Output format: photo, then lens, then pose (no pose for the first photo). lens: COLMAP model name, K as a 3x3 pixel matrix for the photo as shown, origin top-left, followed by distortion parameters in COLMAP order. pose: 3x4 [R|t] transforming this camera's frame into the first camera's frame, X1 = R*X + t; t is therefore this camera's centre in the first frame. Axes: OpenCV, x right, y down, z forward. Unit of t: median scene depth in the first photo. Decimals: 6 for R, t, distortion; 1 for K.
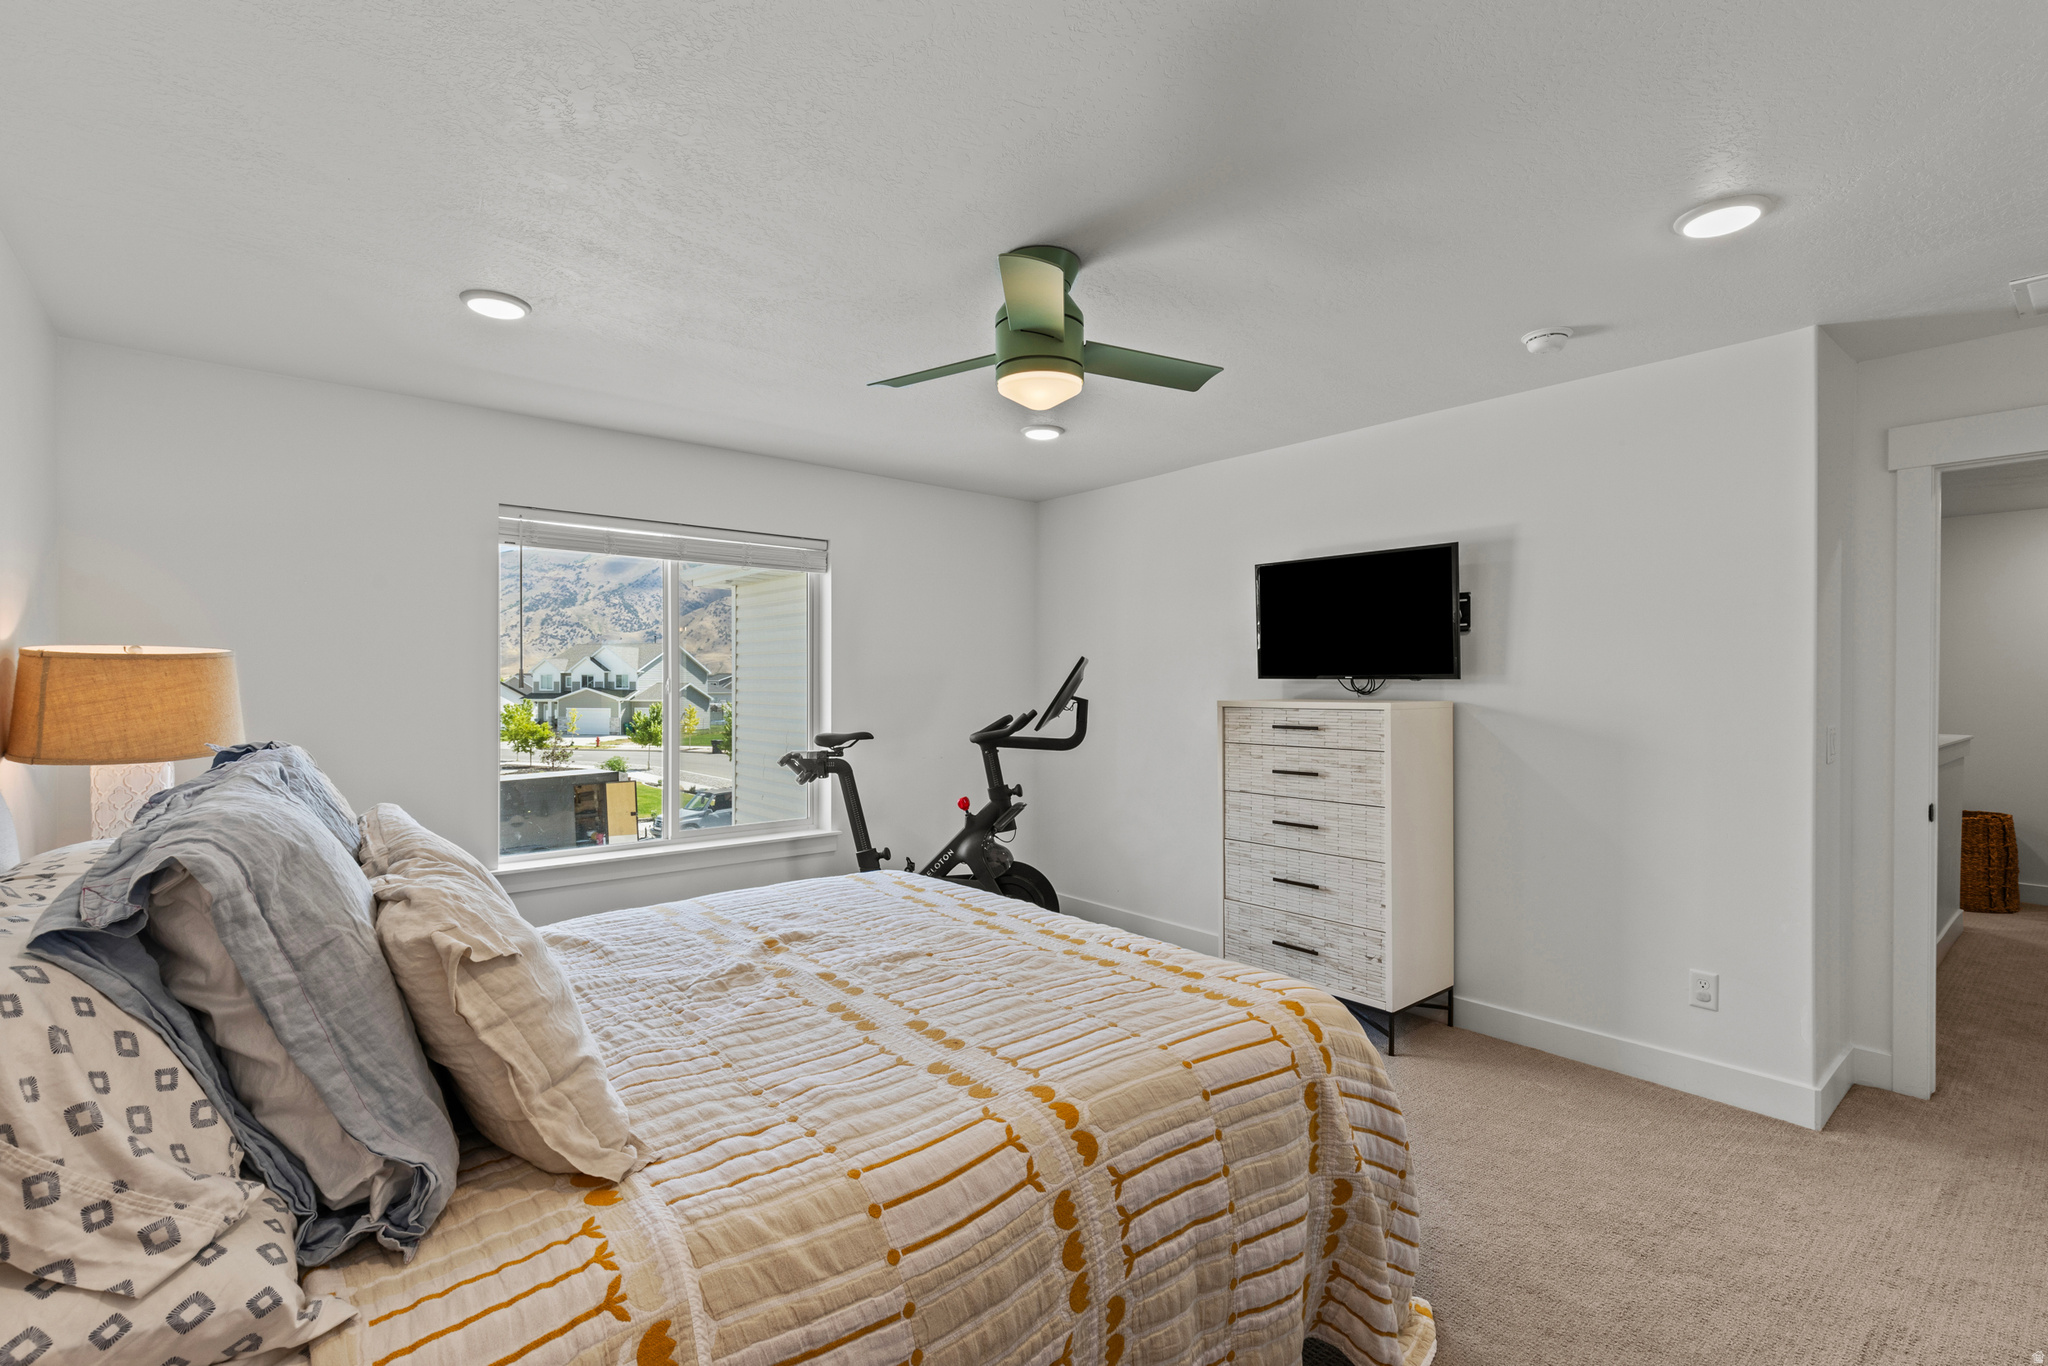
lens RADIAL K [[926.6, 0, 1011.6], [0, 926.6, 685.1], [0, 0, 1]] dist [0.004033, 0.000207]
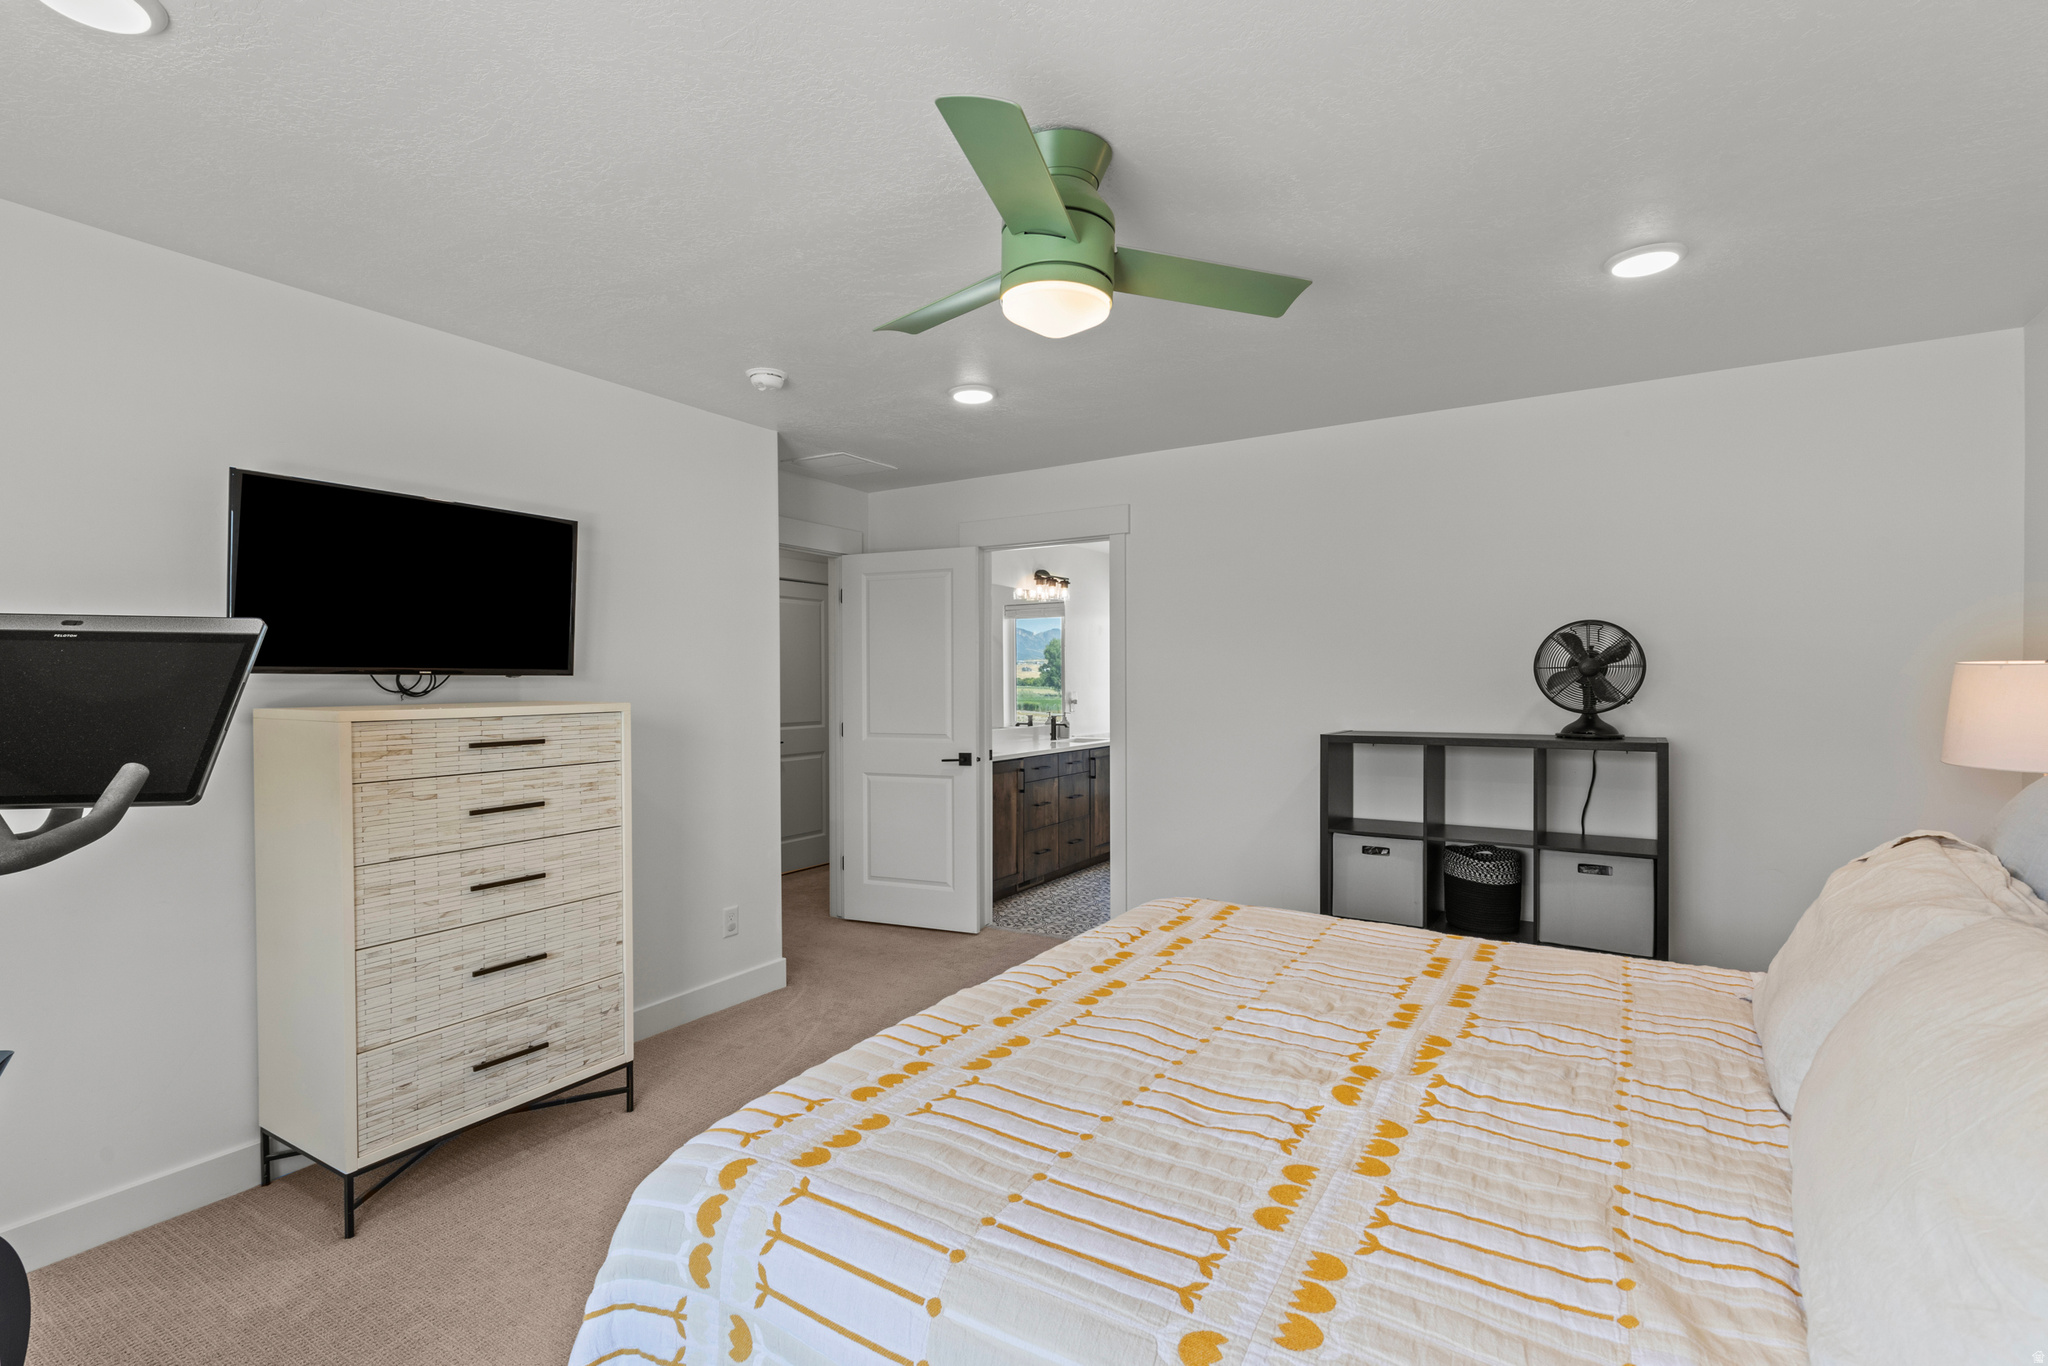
lens RADIAL K [[926.6, 0, 1009.2], [0, 926.6, 679.5], [0, 0, 1]] dist [0.004033, 0.000207]
pose [[-0.303634, -0.001470, 0.952788, -0.481372], [0.004804, 0.999984, 0.003073, -0.003258], [-0.952777, 0.005511, -0.303622, 0.854465]]
